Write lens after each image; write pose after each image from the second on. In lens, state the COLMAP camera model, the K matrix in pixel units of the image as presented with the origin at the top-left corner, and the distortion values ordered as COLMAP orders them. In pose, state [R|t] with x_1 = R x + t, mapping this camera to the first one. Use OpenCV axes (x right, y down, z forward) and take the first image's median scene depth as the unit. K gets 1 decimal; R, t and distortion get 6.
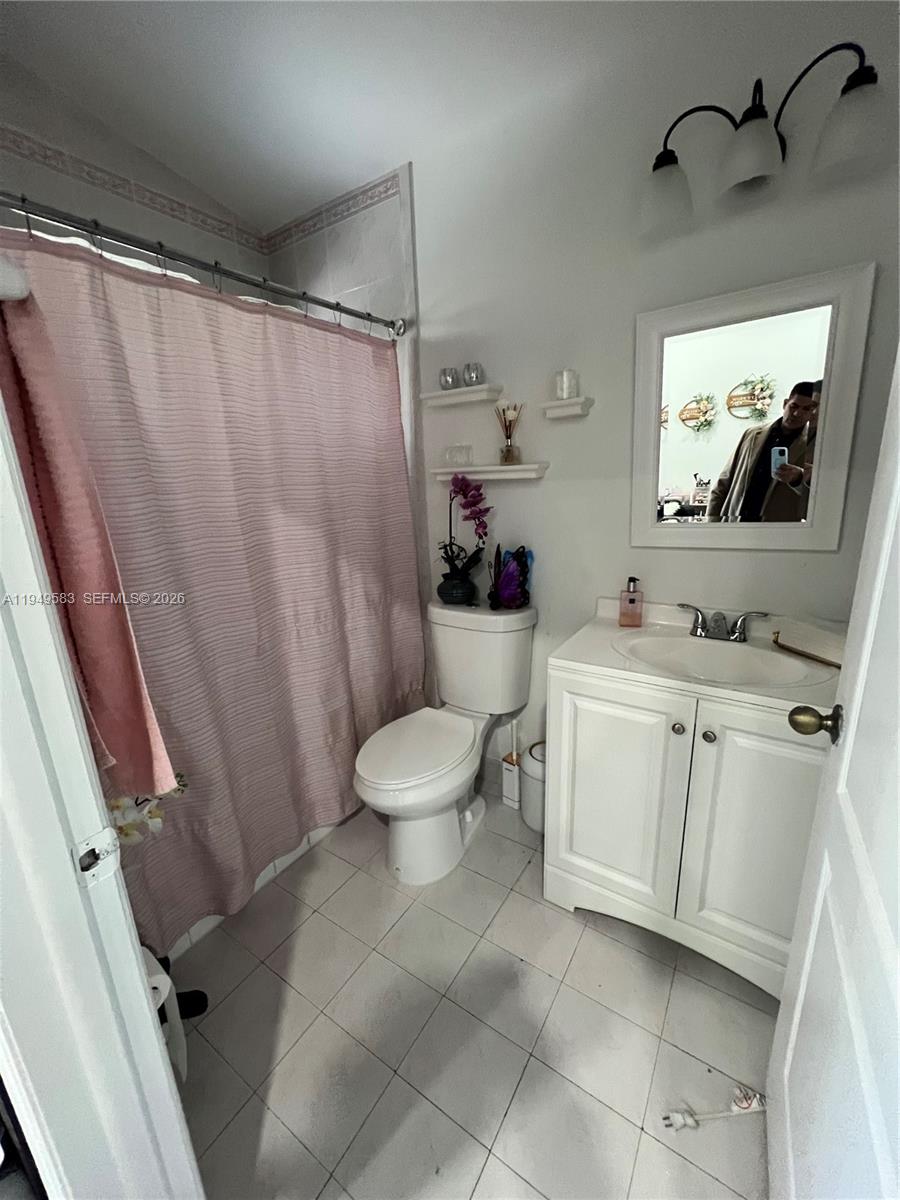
lens RADIAL K [[481.9, 0, 453.3], [0, 481.9, 598.6], [0, 0, 1]] dist [-0.003312, 0.000127]
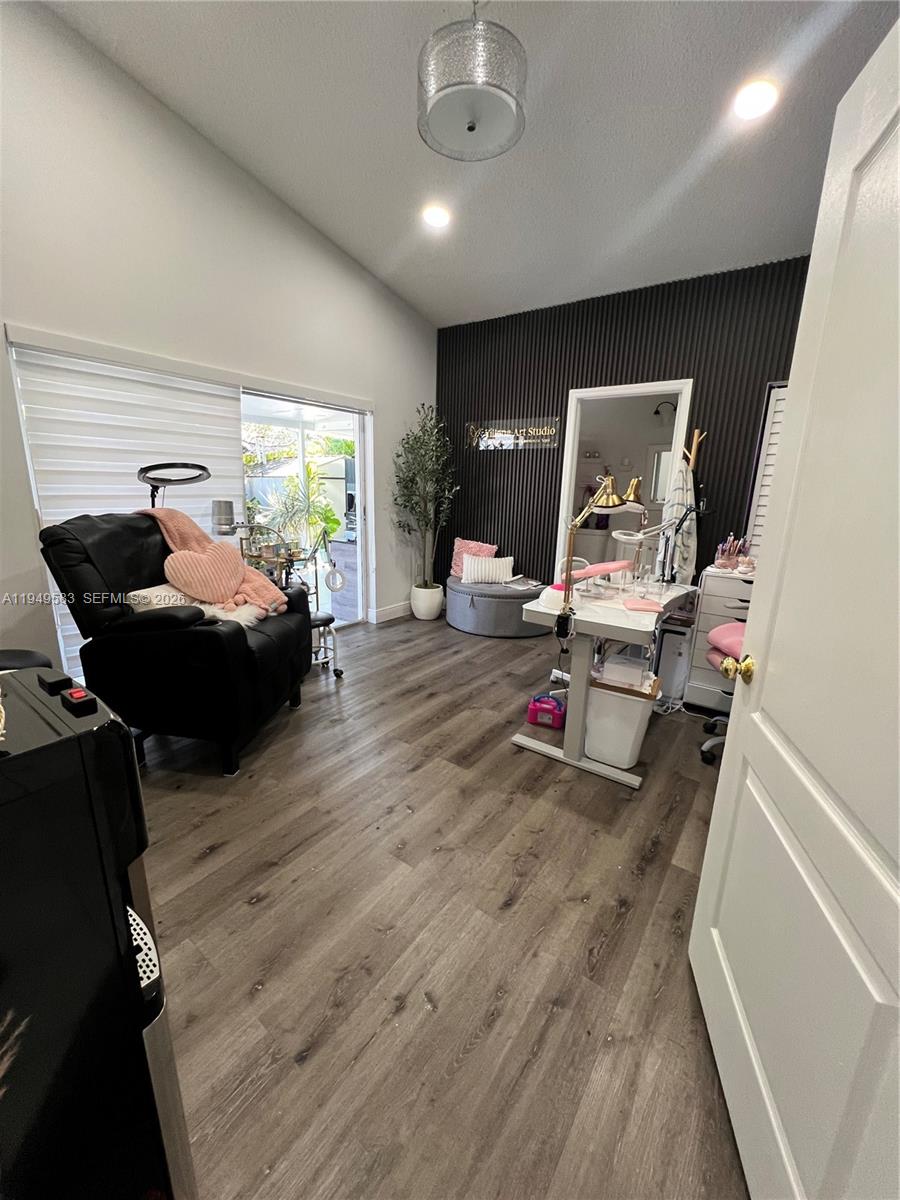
lens RADIAL K [[481.9, 0, 447.0], [0, 481.9, 602.3], [0, 0, 1]] dist [-0.003312, 0.000127]
pose [[0.996495, 0.075145, -0.036743, -0.754445], [-0.075530, 0.997101, -0.009207, 0.615060], [0.035945, 0.011950, 0.999282, -2.212044]]
